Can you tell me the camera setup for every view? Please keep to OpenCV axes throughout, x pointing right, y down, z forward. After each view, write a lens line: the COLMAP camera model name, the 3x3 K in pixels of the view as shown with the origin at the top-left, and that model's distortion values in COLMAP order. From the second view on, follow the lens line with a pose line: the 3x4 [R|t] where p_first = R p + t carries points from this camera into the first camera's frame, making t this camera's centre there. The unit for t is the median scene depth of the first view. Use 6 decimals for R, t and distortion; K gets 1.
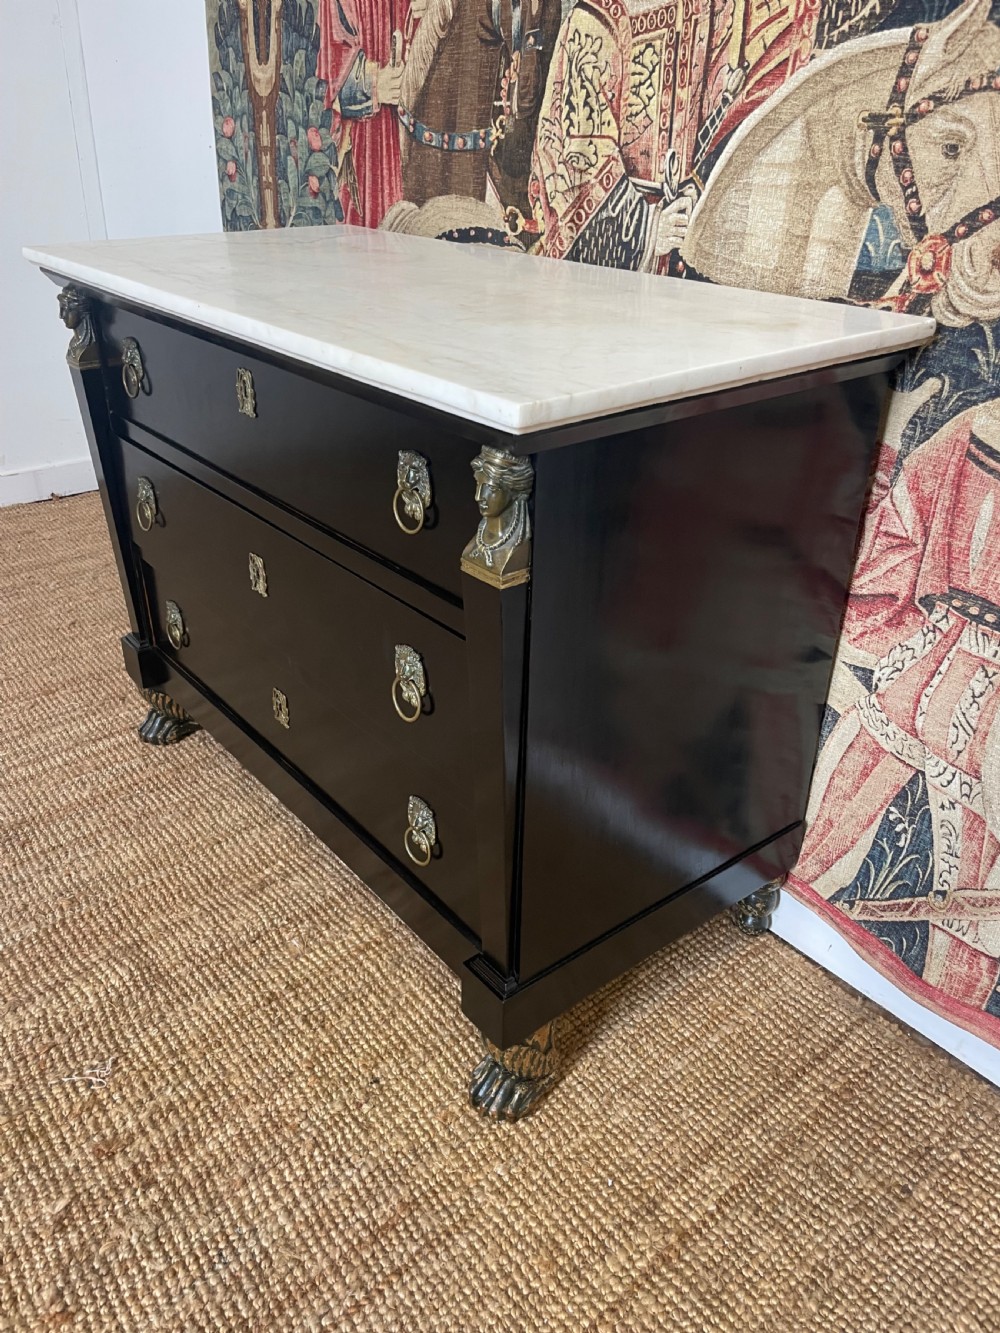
lens RADIAL K [[1001.4, 0, 509.9], [0, 1001.4, 673.7], [0, 0, 1]] dist [0.089405, -0.124790]
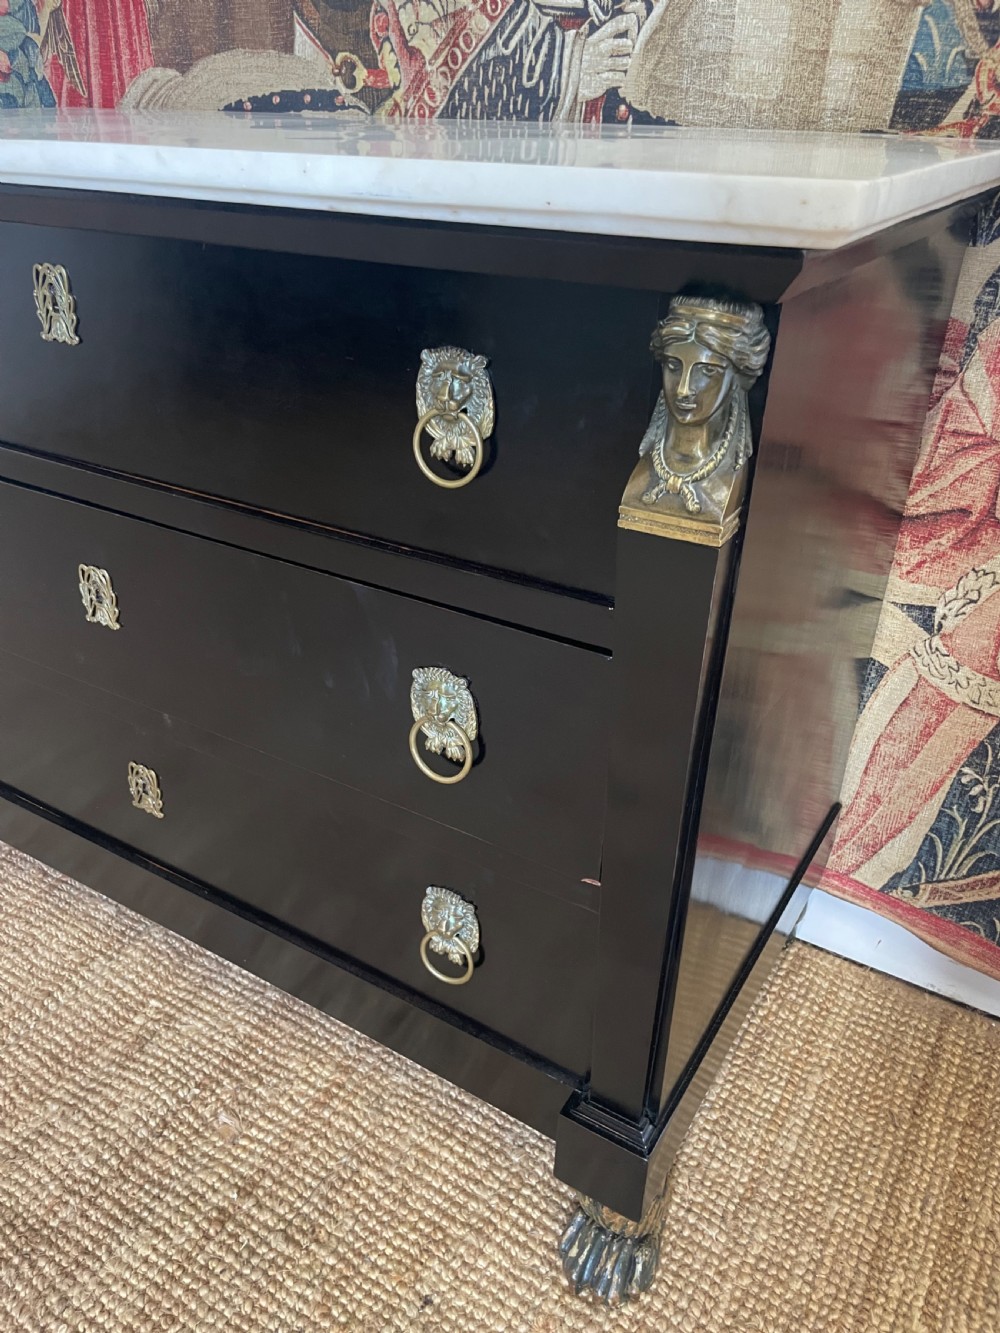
lens RADIAL K [[1004.7, 0, 491.9], [0, 1004.7, 678.9], [0, 0, 1]] dist [0.082646, -0.119192]
pose [[0.944480, -0.161975, 0.285869, -0.212015], [0.155840, 0.986791, 0.044244, -0.036658], [-0.289259, 0.002762, 0.957247, 0.314113]]
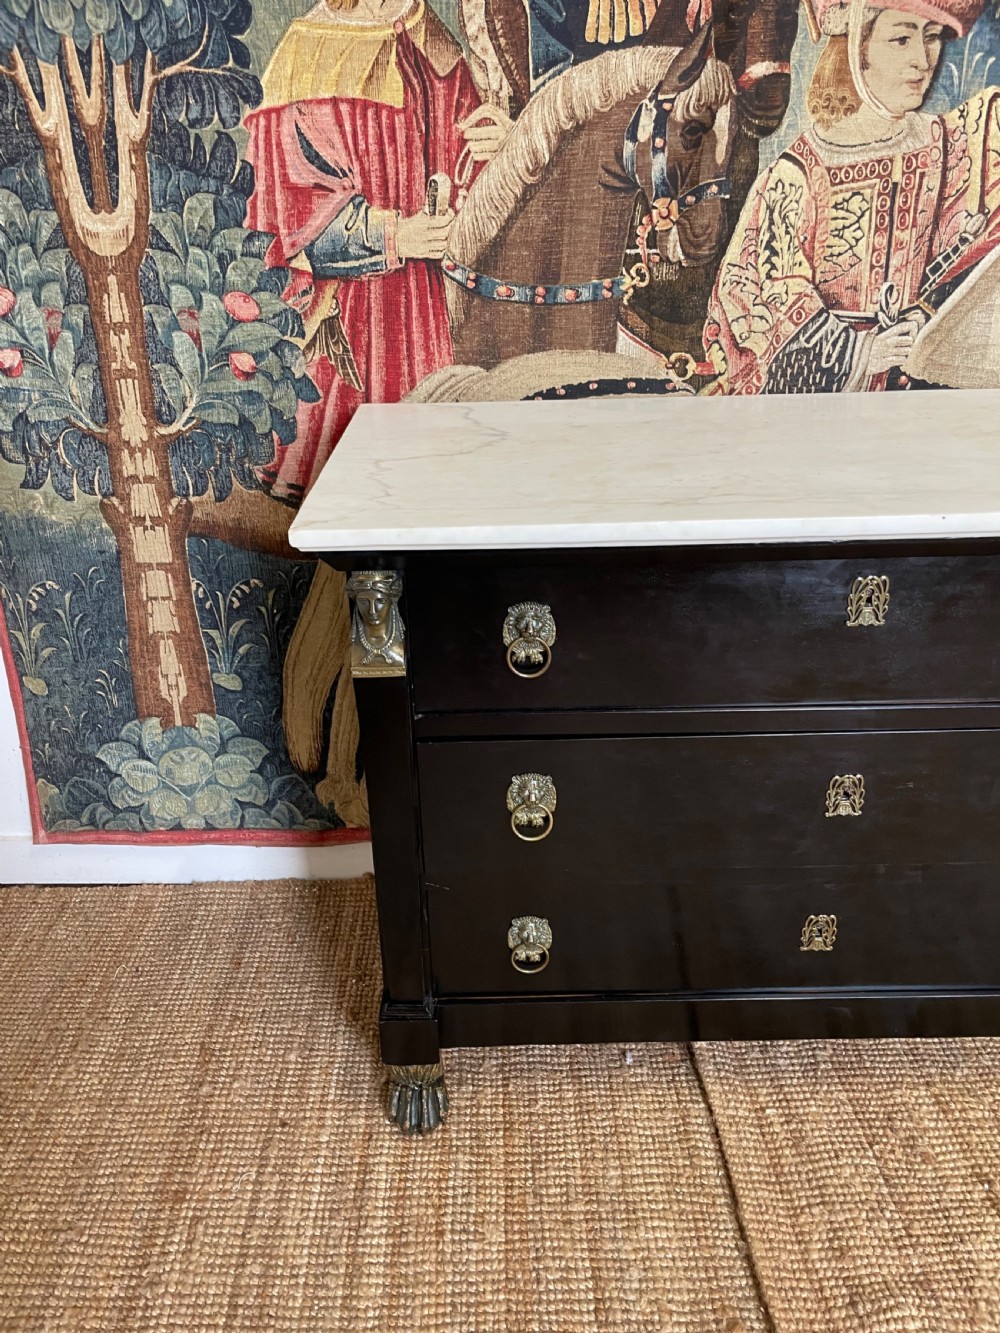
lens RADIAL K [[1000.5, 0, 504.6], [0, 1000.5, 682.3], [0, 0, 1]] dist [0.077529, -0.108827]
pose [[0.629931, -0.371400, 0.682092, -1.019879], [0.401750, 0.907441, 0.123075, -0.423562], [-0.664668, 0.196501, 0.720835, 0.565302]]
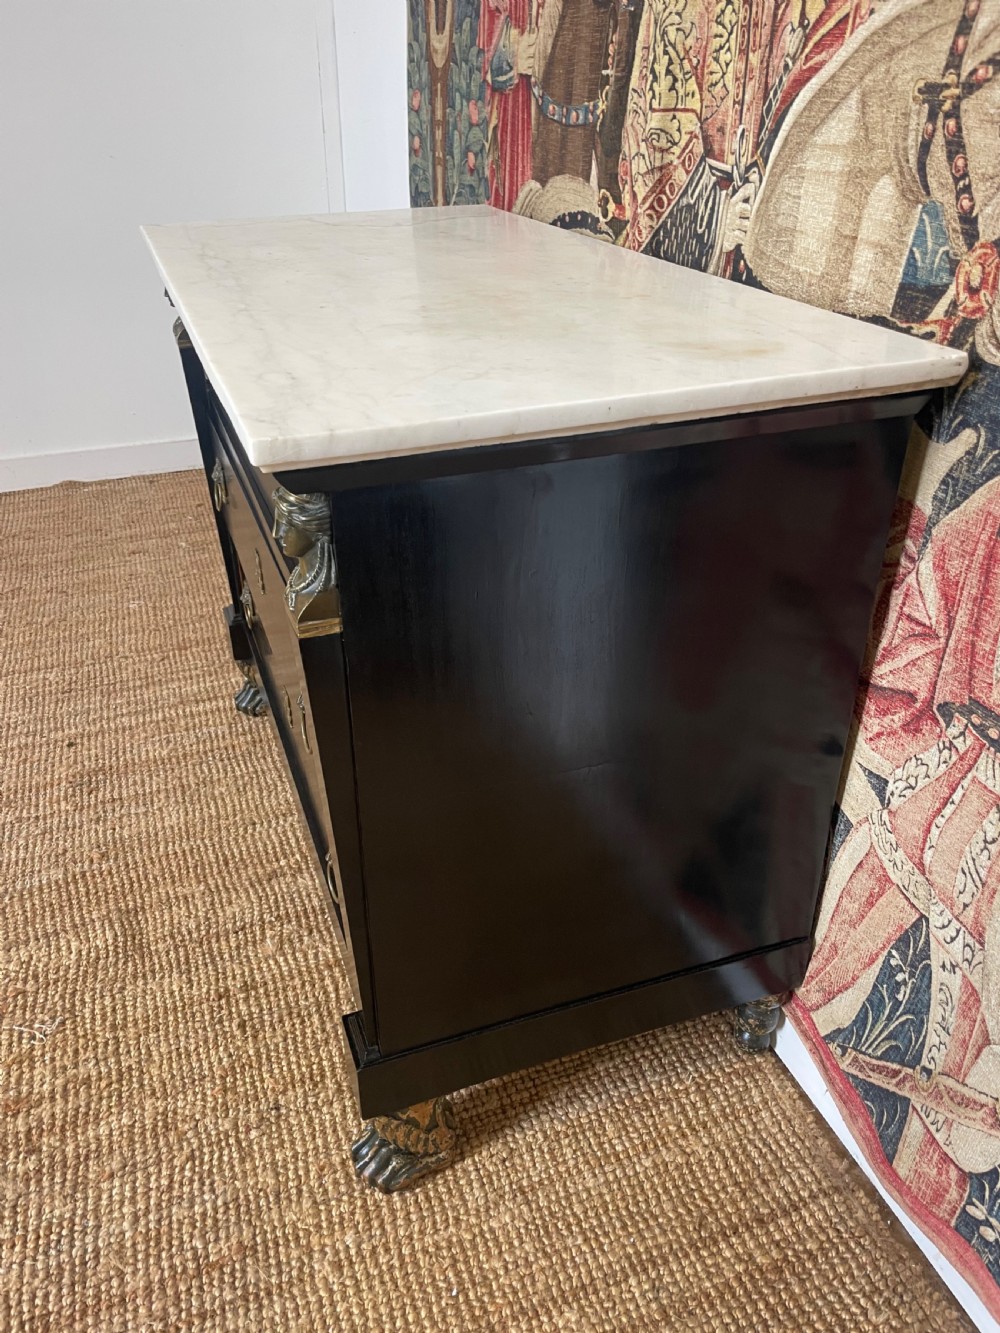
lens RADIAL K [[1005.7, 0, 509.1], [0, 1005.7, 682.3], [0, 0, 1]] dist [0.090851, -0.130344]
pose [[0.945971, 0.148134, -0.288434, 0.287728], [-0.138490, 0.988908, 0.053682, -0.080355], [0.293187, -0.010836, 0.955994, 0.133189]]
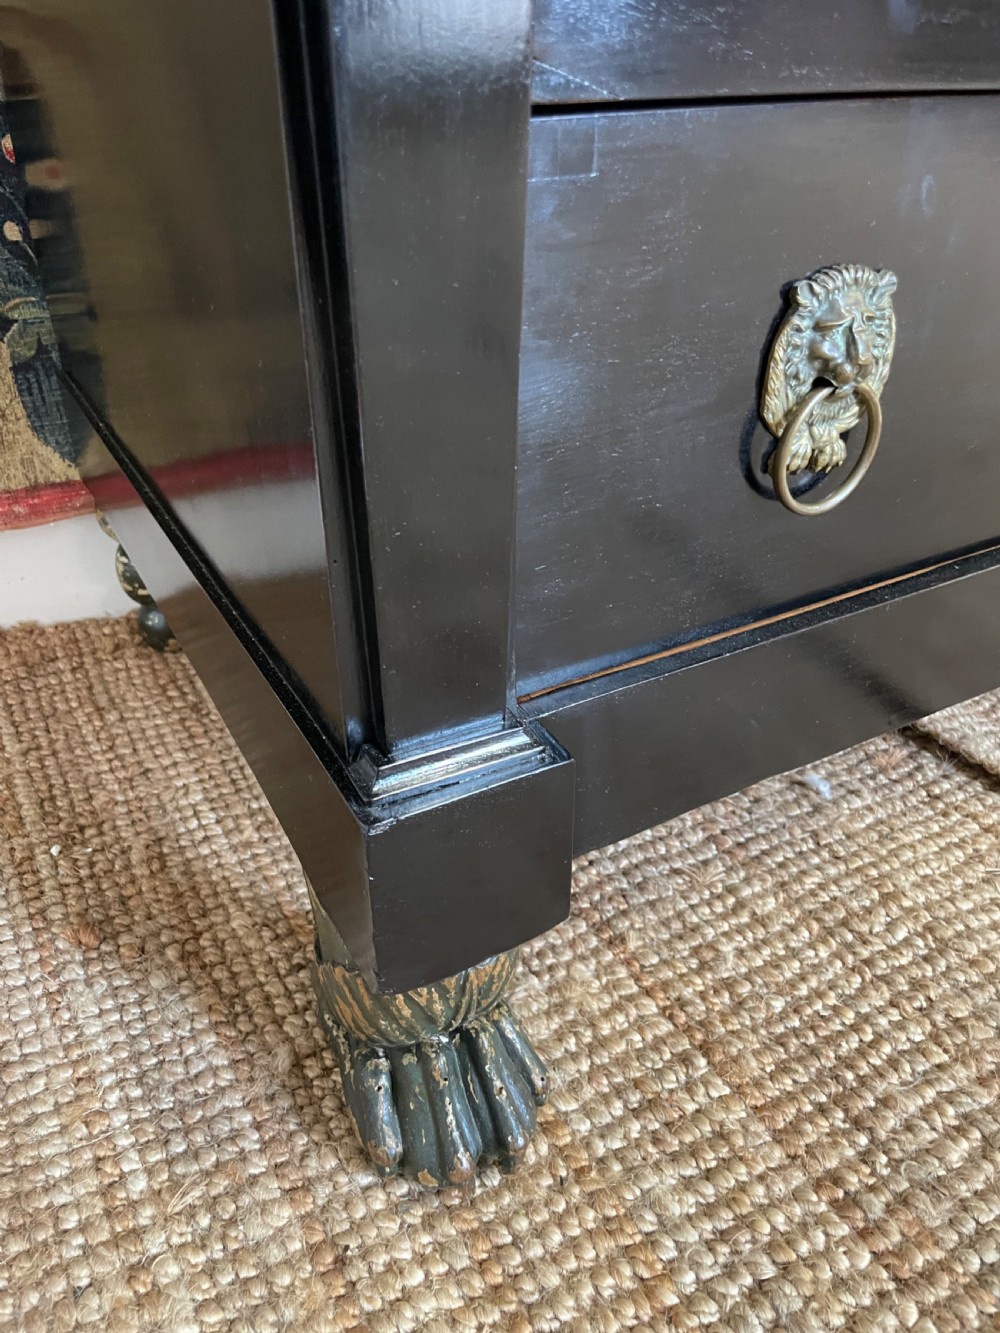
lens RADIAL K [[1004.7, 0, 491.9], [0, 1004.7, 678.9], [0, 0, 1]] dist [0.082646, -0.119192]
pose [[0.190052, -0.548830, 0.814043, -0.709746], [0.484571, 0.773561, 0.408405, -0.156947], [-0.853857, 0.316843, 0.412964, 1.293688]]
